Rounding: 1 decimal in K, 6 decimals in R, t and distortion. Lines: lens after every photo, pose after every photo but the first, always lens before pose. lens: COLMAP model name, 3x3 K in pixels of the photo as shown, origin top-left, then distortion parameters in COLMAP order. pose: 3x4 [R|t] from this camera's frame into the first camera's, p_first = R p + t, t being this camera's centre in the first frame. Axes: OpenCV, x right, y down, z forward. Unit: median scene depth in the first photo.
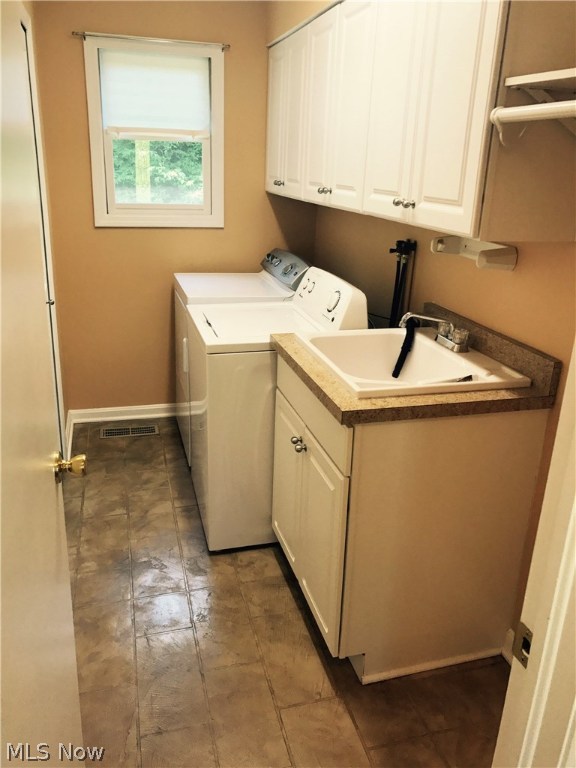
lens RADIAL K [[634.5, 0, 288.0], [0, 634.5, 384.0], [0, 0, 1]] dist [0.004703, -0.001536]
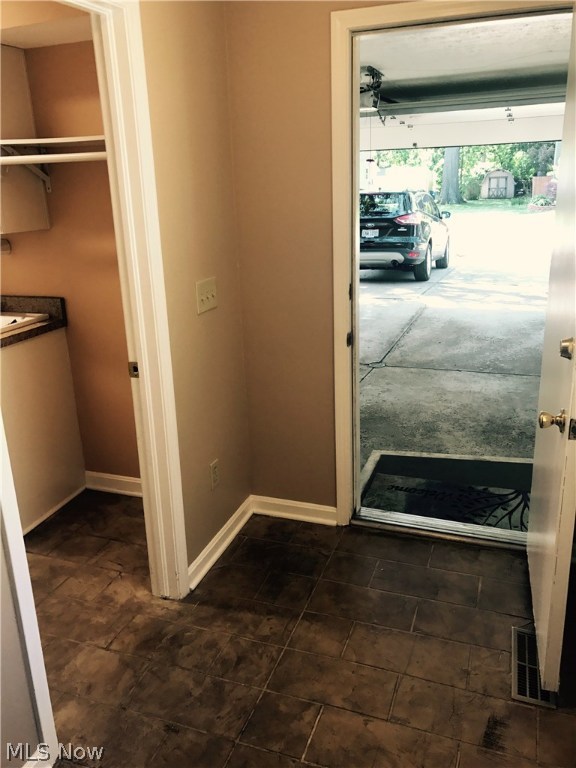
lens RADIAL K [[634.5, 0, 288.0], [0, 634.5, 384.0], [0, 0, 1]] dist [0.004703, -0.001536]
pose [[0.579989, -0.293640, 0.759861, -0.580803], [0.315081, 0.941040, 0.123158, 0.160160], [-0.751223, 0.167988, 0.638313, -0.515592]]
